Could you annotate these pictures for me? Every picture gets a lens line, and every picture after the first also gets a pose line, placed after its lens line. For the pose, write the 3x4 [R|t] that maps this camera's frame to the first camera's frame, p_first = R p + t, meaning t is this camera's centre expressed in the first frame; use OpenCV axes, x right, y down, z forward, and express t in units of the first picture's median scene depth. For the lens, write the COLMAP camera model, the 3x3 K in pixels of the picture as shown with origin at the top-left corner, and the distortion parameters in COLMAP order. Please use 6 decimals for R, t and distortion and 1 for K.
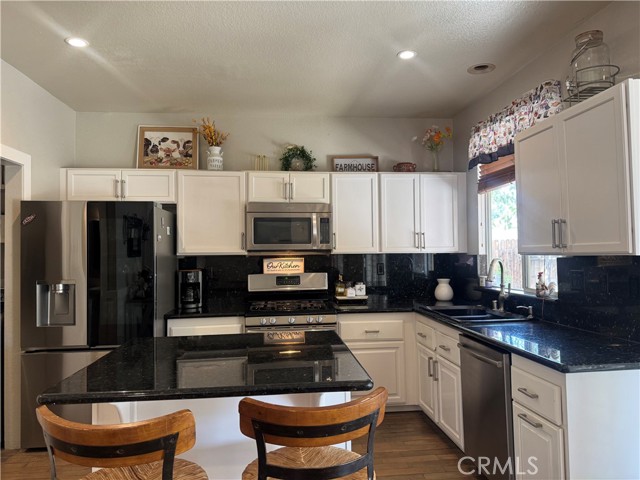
lens RADIAL K [[456.2, 0, 323.6], [0, 456.2, 237.9], [0, 0, 1]] dist [0.056883, -0.088231]
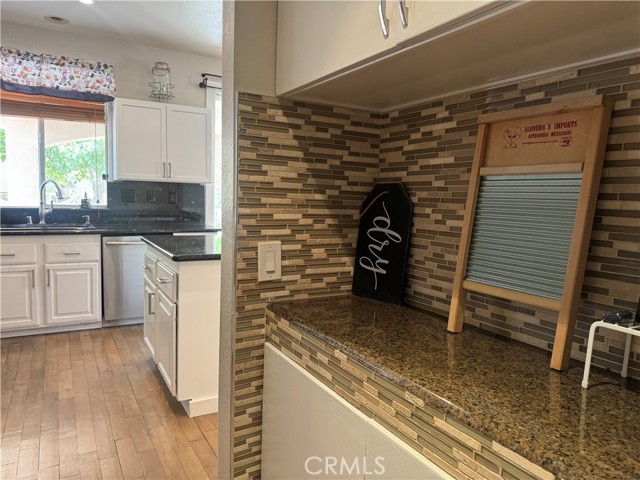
lens RADIAL K [[456.2, 0, 313.8], [0, 456.2, 250.0], [0, 0, 1]] dist [0.056883, -0.088231]
pose [[-0.416368, -0.105271, 0.903081, -0.845414], [-0.057733, 0.994331, 0.089289, 0.063610], [-0.907361, -0.014960, -0.420085, 0.705647]]
